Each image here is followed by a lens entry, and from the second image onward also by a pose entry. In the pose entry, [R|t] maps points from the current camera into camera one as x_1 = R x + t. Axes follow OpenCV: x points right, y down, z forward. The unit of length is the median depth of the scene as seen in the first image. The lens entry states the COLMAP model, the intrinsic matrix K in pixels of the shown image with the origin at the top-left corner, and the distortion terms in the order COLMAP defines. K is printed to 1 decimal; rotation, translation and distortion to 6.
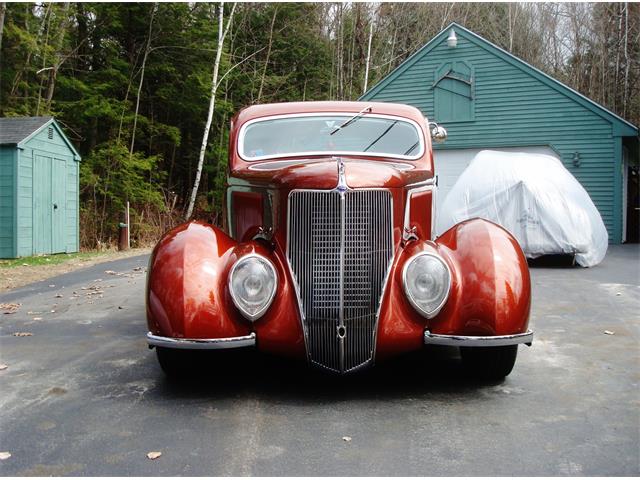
lens RADIAL K [[634.1, 0, 320.0], [0, 634.1, 240.0], [0, 0, 1]] dist [-0.108078, 0.009282]
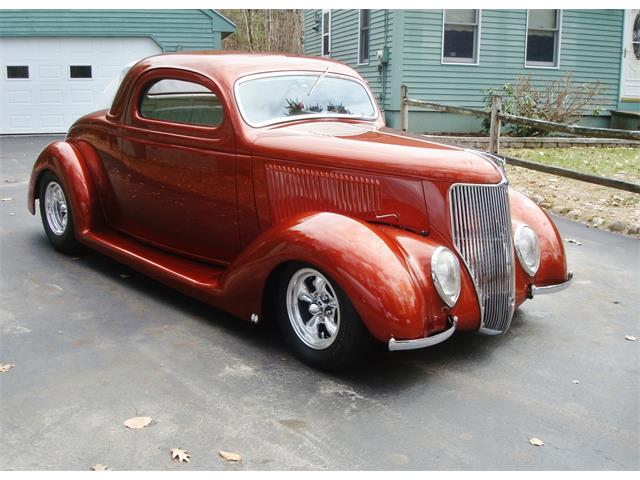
lens RADIAL K [[634.1, 0, 320.0], [0, 634.1, 240.0], [0, 0, 1]] dist [-0.108078, 0.009282]
pose [[0.771914, -0.141310, 0.619823, -0.918656], [0.024655, 0.980903, 0.192927, -0.200611], [-0.635249, -0.133641, 0.760657, 0.293459]]
